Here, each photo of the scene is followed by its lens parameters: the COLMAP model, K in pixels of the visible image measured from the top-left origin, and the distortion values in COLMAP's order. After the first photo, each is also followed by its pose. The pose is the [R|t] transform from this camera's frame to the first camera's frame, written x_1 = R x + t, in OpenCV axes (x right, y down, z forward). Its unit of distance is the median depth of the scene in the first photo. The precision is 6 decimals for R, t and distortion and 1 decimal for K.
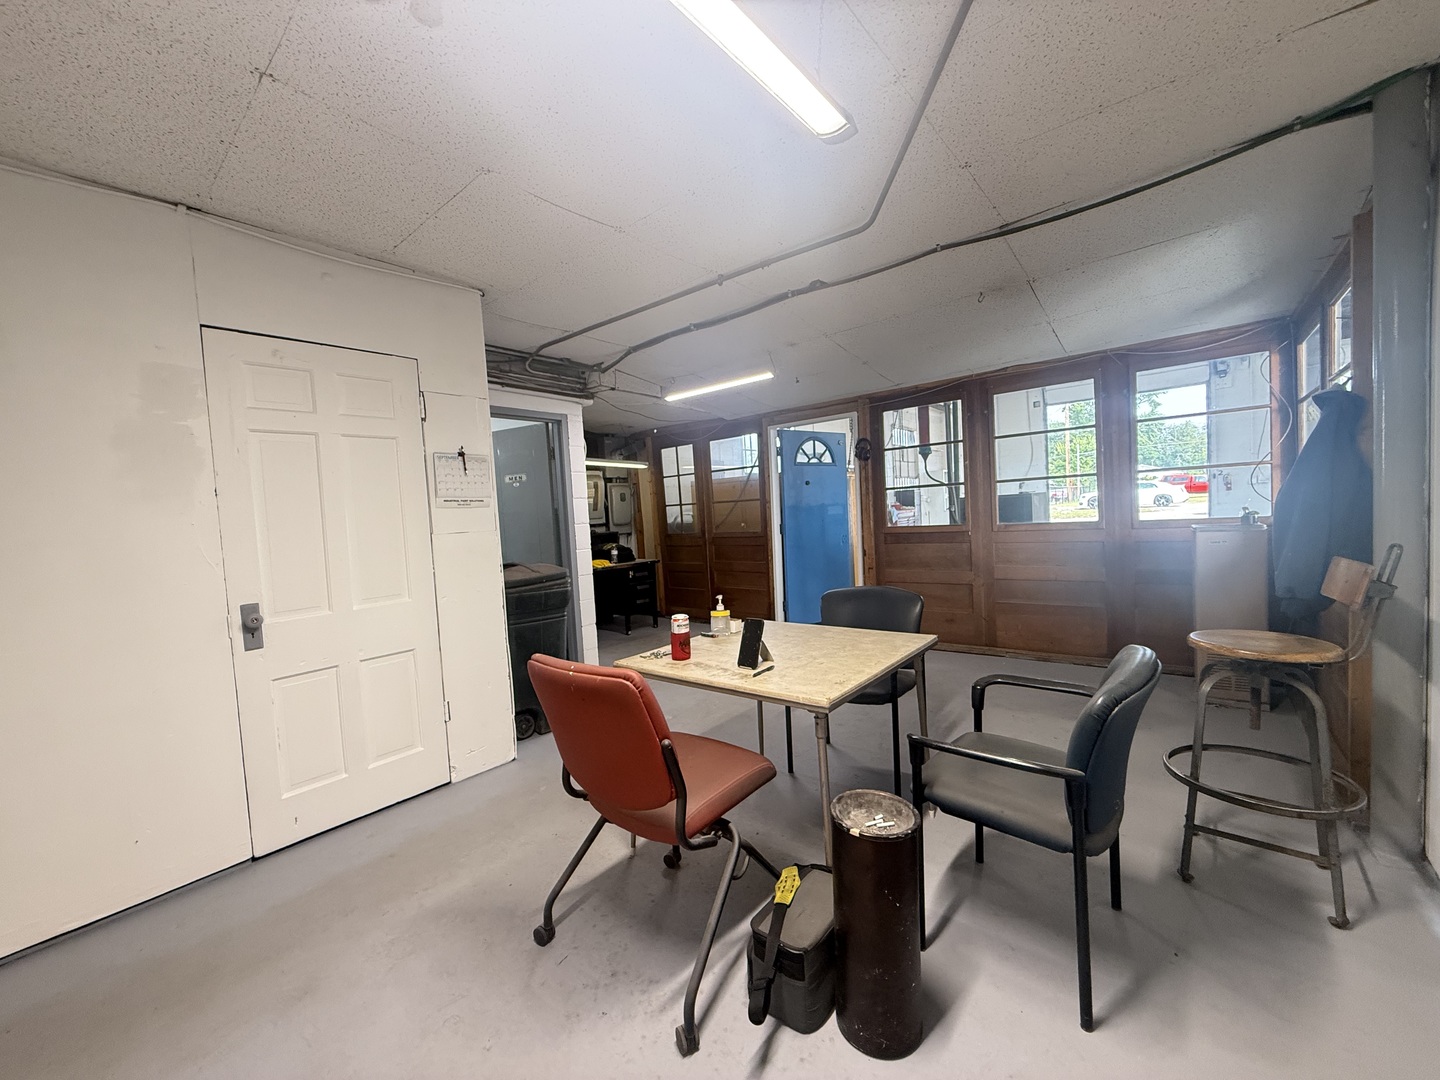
lens RADIAL K [[576.2, 0, 720.1], [0, 576.2, 540.5], [0, 0, 1]] dist [0.000005, 0.000007]
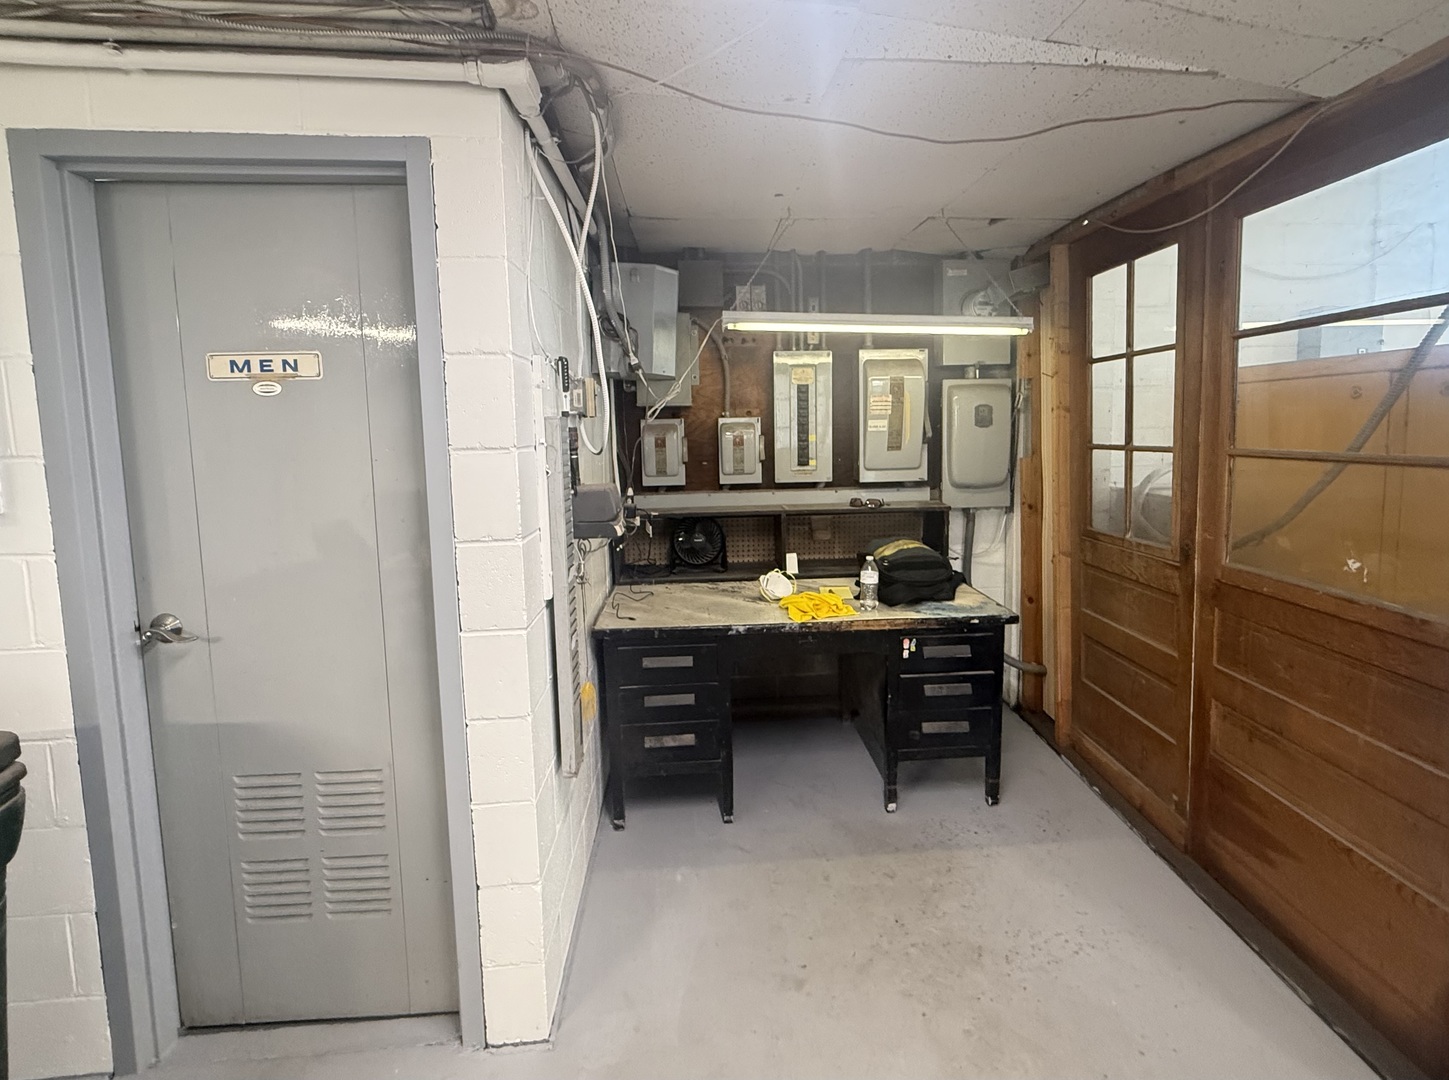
lens RADIAL K [[693.9, 0, 761.3], [0, 693.9, 493.7], [0, 0, 1]] dist [0.001019, -0.000032]
pose [[0.699121, 0.115195, -0.705663, 0.062220], [-0.055661, 0.992710, 0.106909, -0.067252], [0.712833, -0.035464, 0.700436, 0.590477]]
